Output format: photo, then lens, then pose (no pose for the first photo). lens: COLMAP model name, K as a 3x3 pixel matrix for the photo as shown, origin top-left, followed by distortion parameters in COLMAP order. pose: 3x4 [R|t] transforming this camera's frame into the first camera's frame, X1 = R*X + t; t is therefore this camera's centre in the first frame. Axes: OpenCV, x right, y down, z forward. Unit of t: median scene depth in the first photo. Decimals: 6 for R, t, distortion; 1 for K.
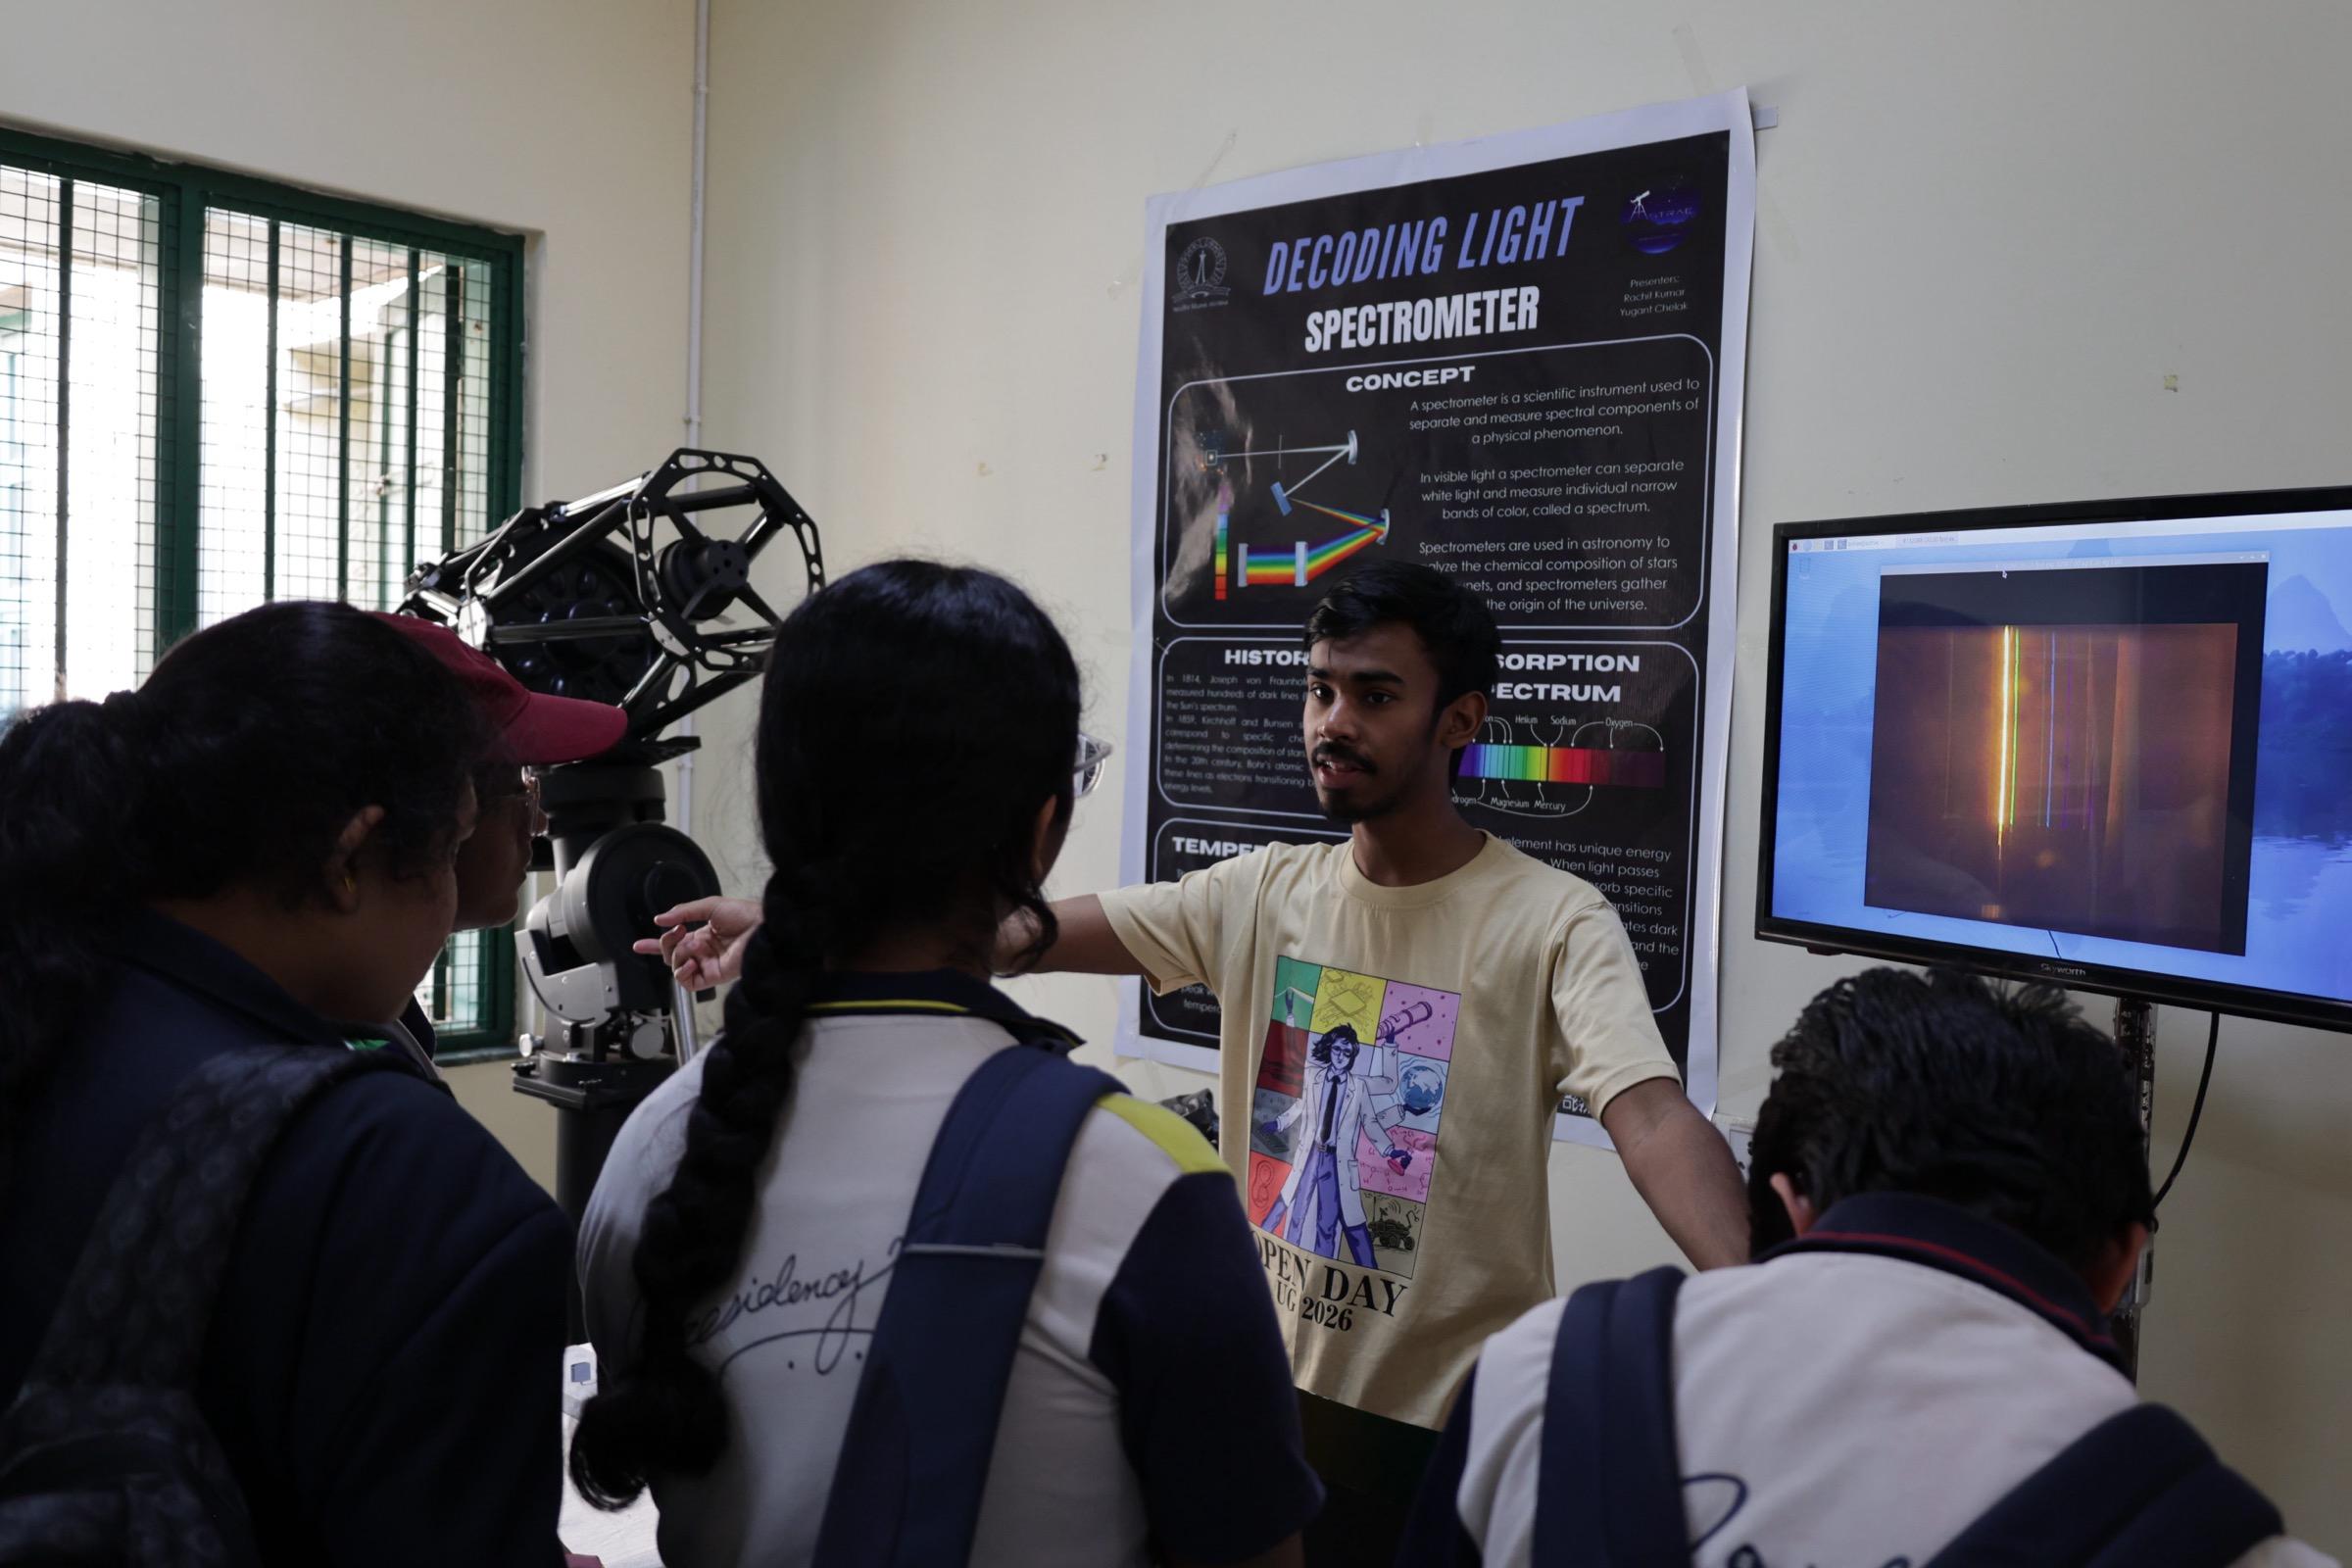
lens RADIAL K [[2131.5, 0, 1174.6], [0, 2131.5, 788.9], [0, 0, 1]] dist [-0.014273, 0.004767]
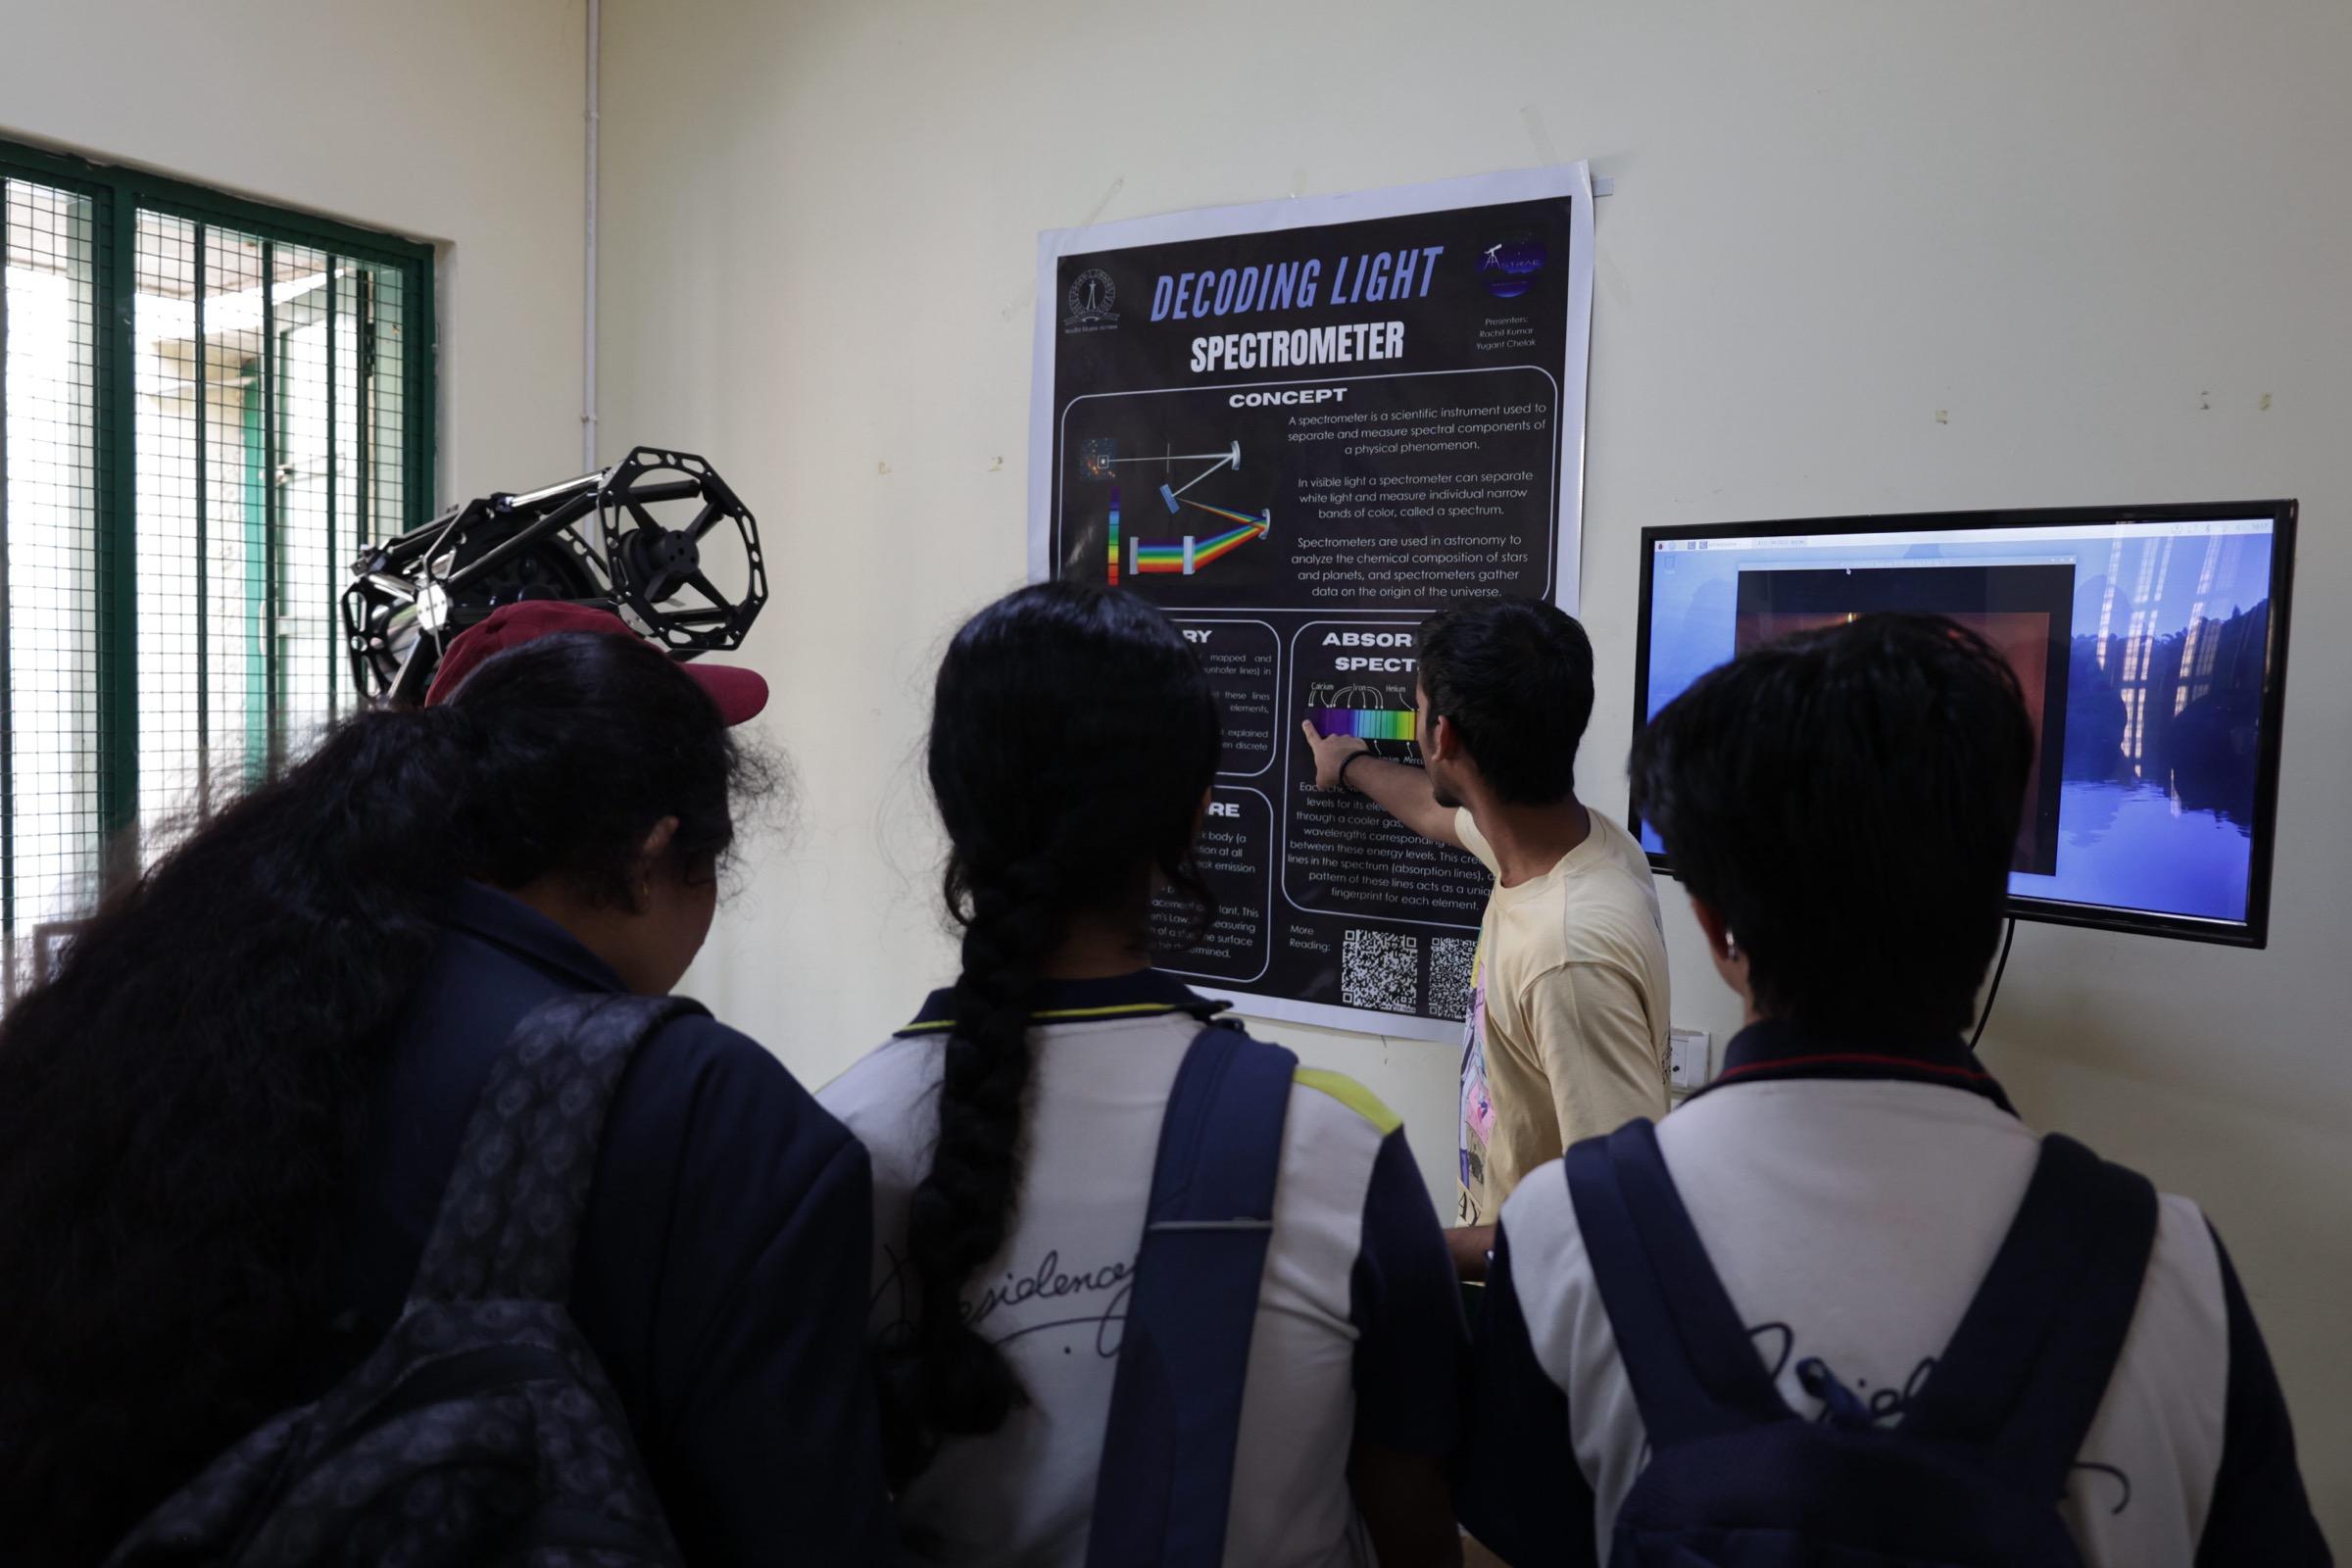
lens RADIAL K [[1878.3, 0, 1178.1], [0, 1878.3, 780.9], [0, 0, 1]] dist [-0.014551, 0.005924]
pose [[0.986373, -0.012445, 0.164050, -0.117567], [0.009488, 0.999778, 0.018795, -0.002186], [-0.164248, -0.016983, 0.986273, -0.008607]]
